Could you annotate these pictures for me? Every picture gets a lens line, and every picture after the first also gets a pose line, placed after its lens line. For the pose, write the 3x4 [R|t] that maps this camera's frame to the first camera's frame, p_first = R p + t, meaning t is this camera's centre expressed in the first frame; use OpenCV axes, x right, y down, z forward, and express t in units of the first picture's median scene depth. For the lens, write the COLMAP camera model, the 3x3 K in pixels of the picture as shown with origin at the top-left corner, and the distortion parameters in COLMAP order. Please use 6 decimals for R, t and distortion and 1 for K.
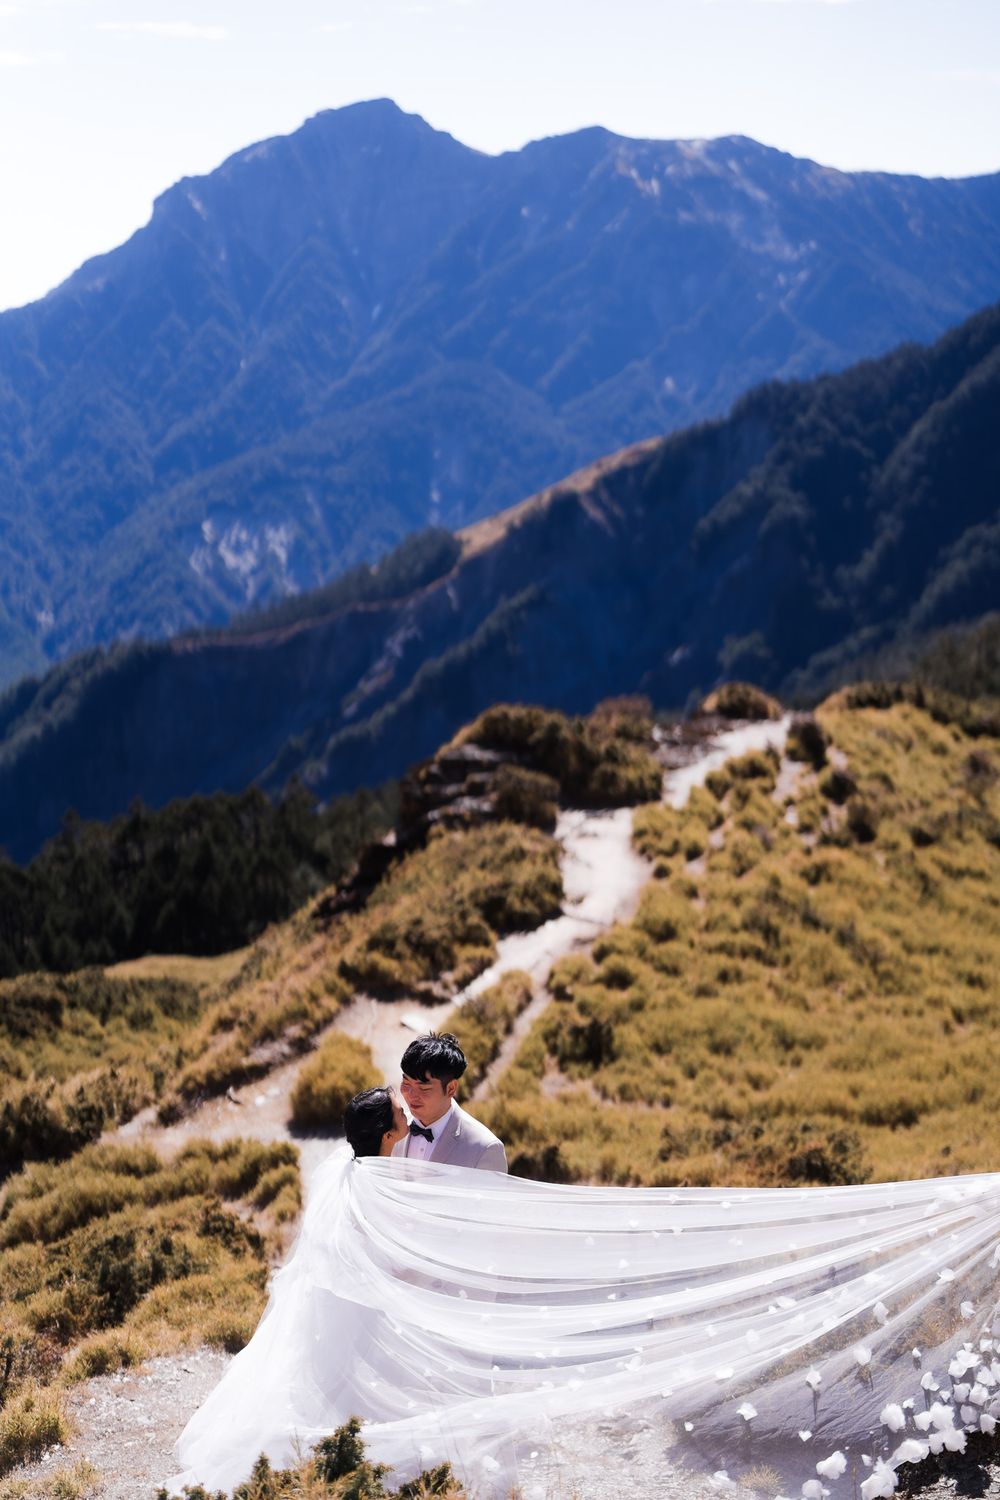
lens RADIAL K [[1958.4, 0, 493.9], [0, 1958.4, 765.9], [0, 0, 1]] dist [-0.023485, 0.000000]
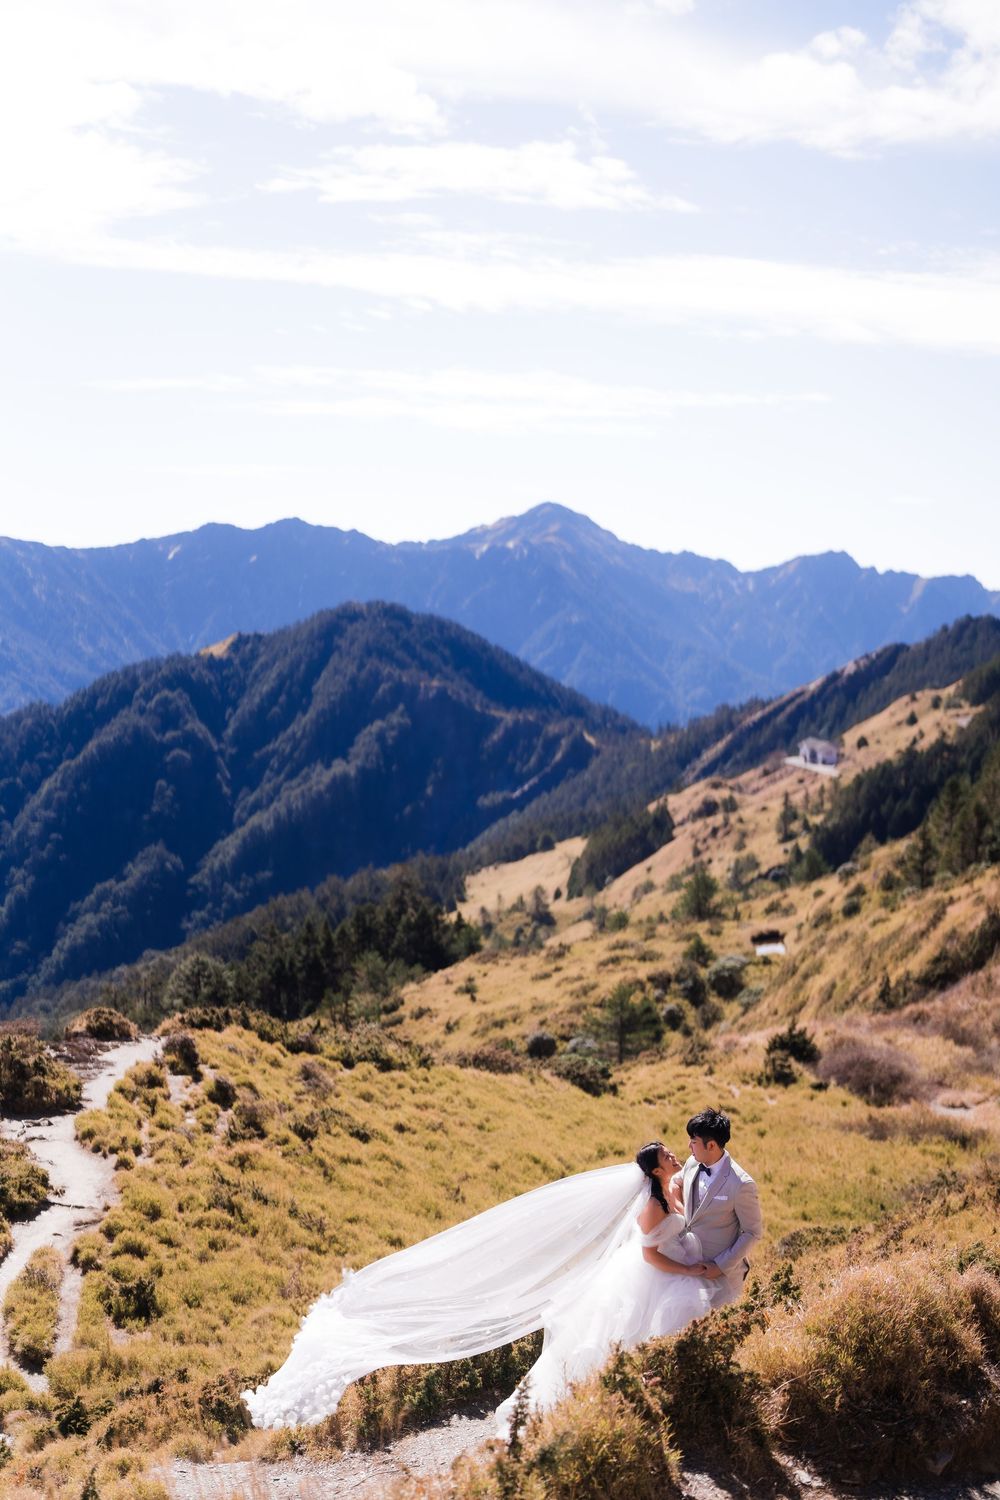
lens RADIAL K [[1958.4, 0, 490.7], [0, 1958.4, 764.5], [0, 0, 1]] dist [-0.023485, 0.000000]
pose [[0.904226, 0.034489, 0.425659, -0.167070], [0.043036, 0.984300, -0.171174, 0.023224], [-0.424880, 0.173099, 0.888546, -0.102270]]
